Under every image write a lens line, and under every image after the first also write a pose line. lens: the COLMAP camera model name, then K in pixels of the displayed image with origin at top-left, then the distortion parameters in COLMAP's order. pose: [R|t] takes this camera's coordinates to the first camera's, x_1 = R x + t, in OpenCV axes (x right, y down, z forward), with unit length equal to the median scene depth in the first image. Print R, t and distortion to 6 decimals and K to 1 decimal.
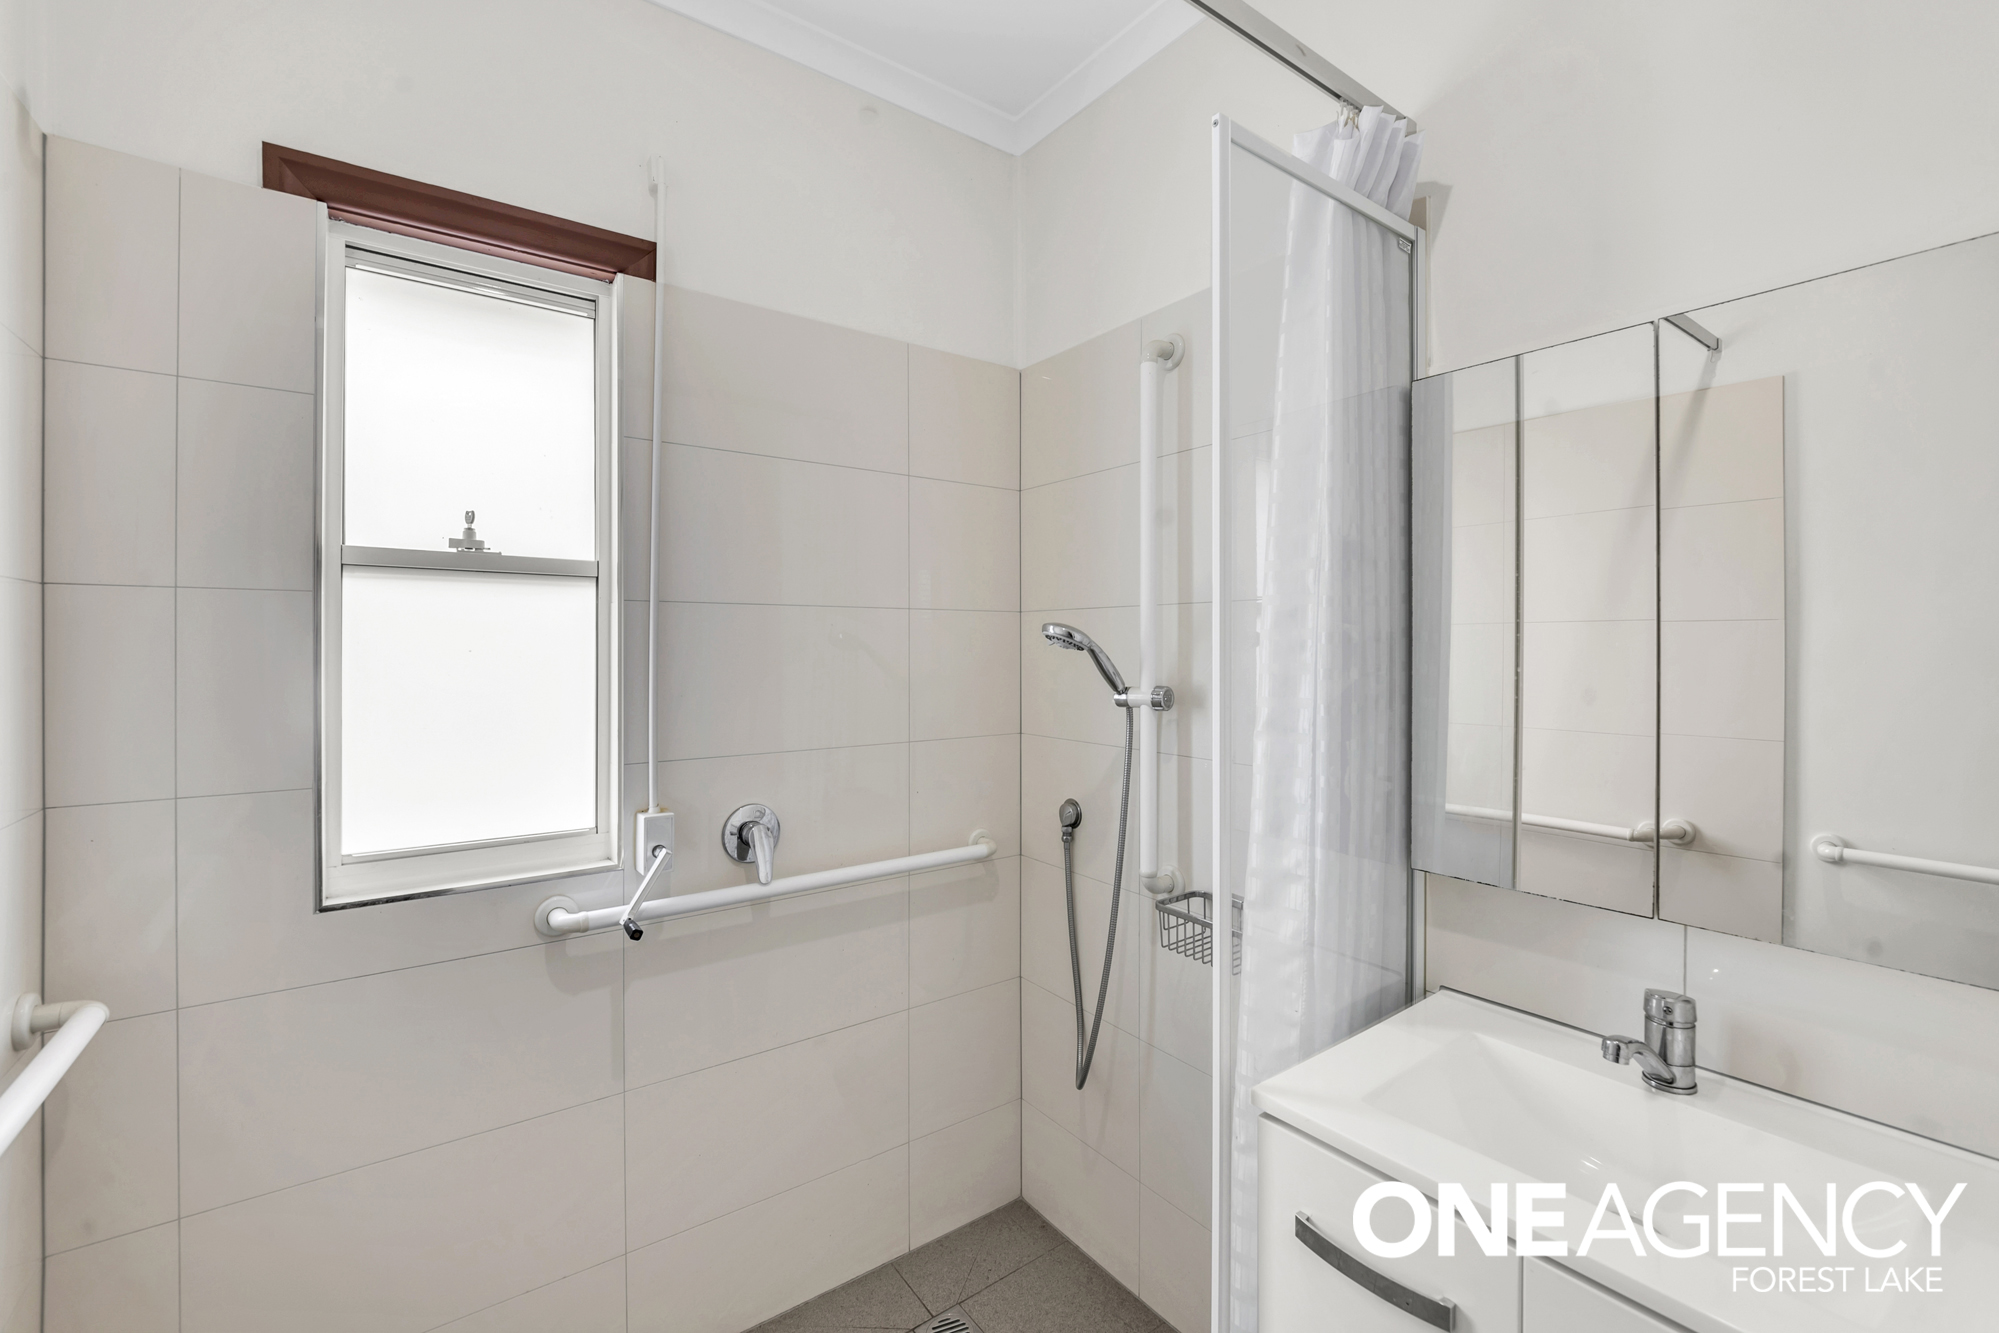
lens RADIAL K [[863.3, 0, 996.2], [0, 863.3, 641.6], [0, 0, 1]] dist [0.000652, 0.009796]
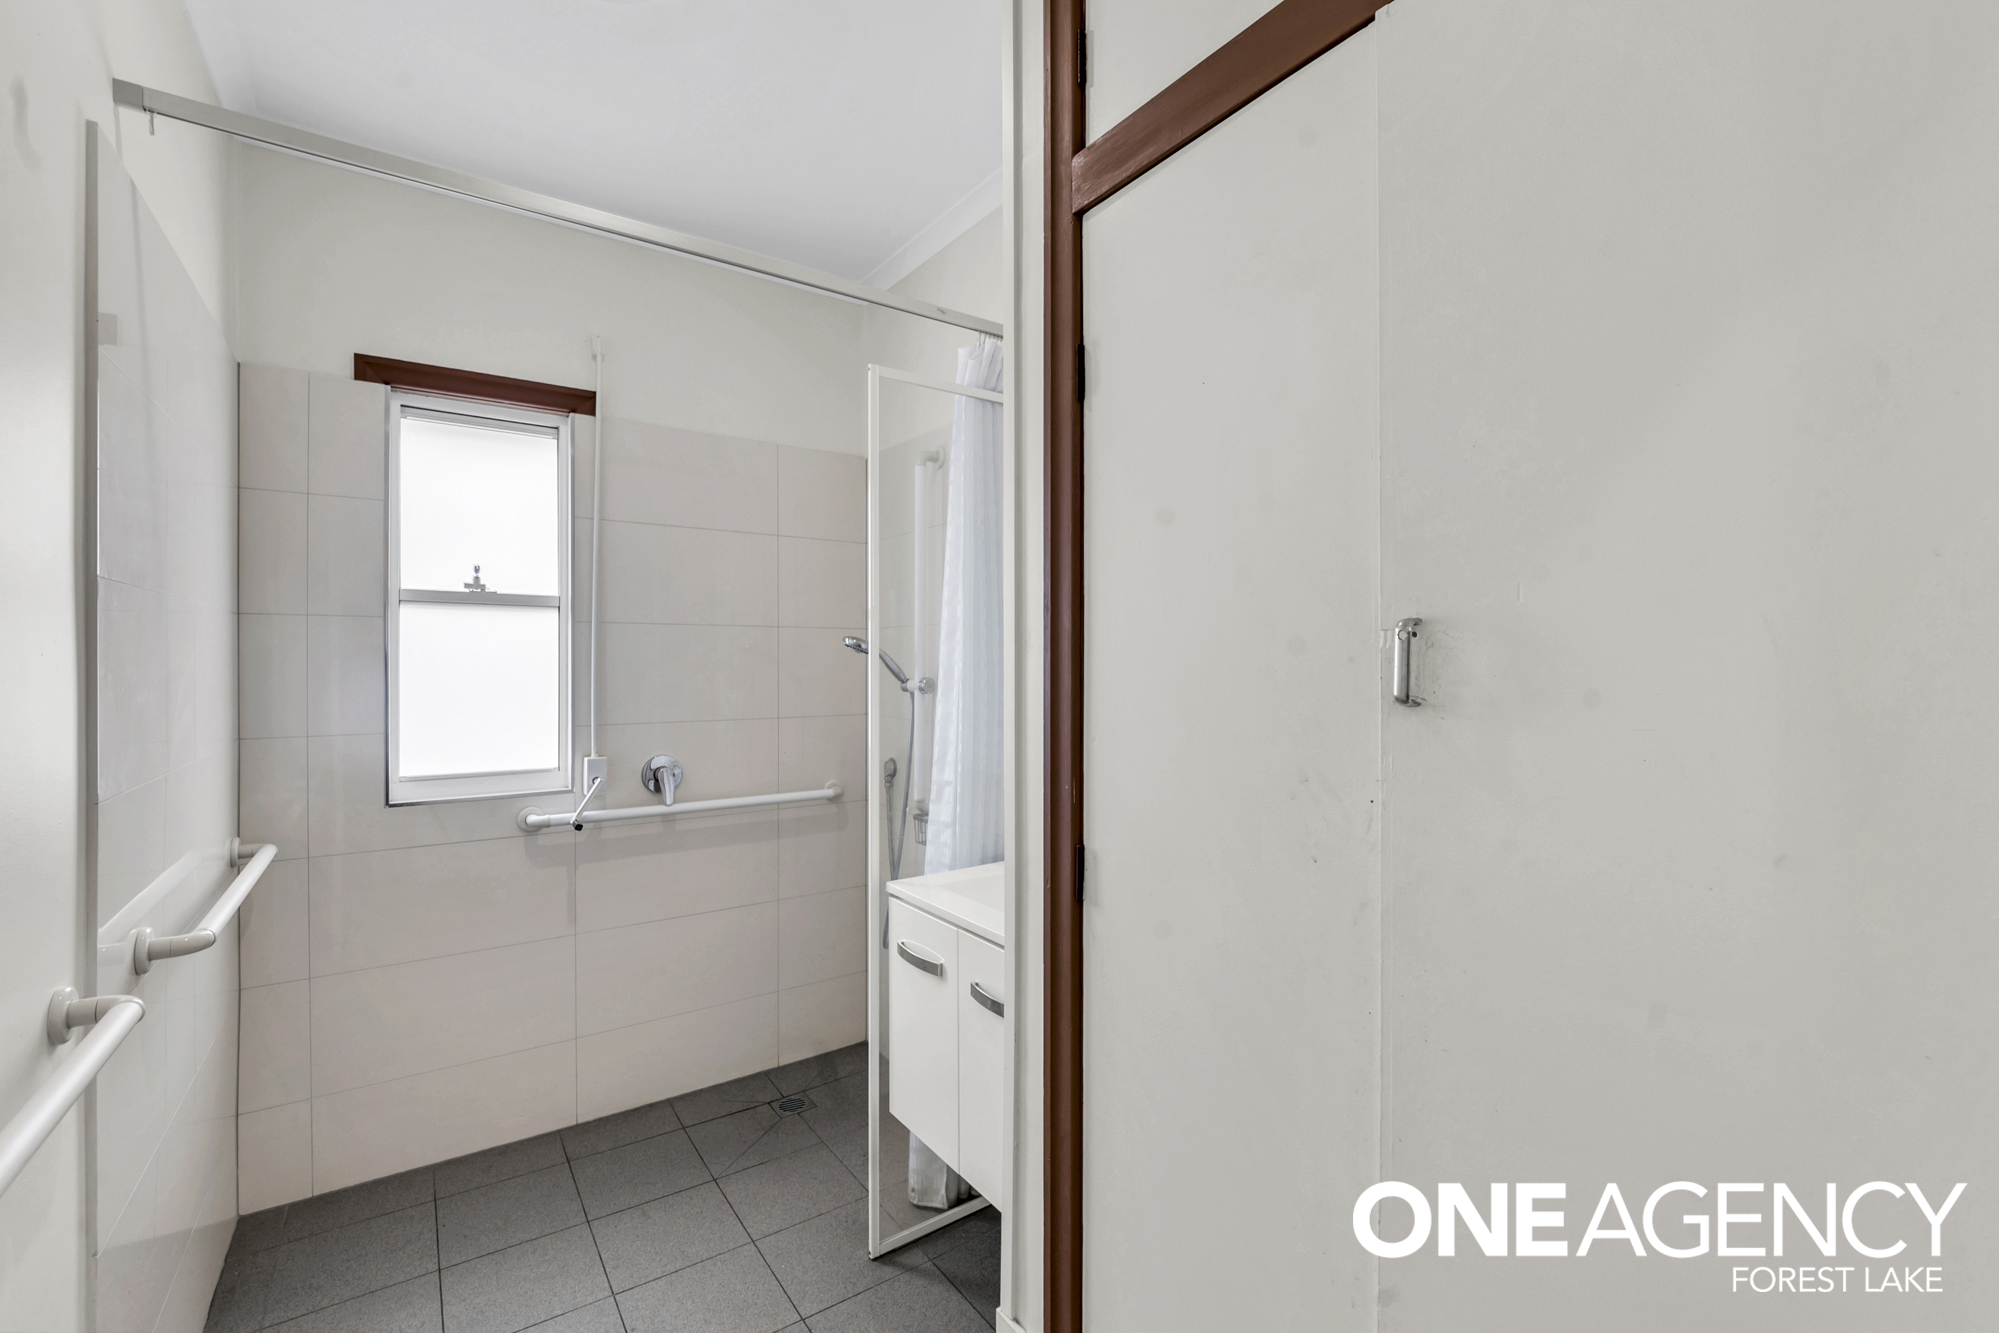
lens RADIAL K [[869.8, 0, 999.5], [0, 869.8, 666.5], [0, 0, 1]] dist [0.022098, -0.000150]
pose [[0.999606, 0.002401, -0.027951, 0.392397], [-0.002185, 0.999967, 0.007766, 0.020702], [0.027969, -0.007702, 0.999579, -0.579771]]
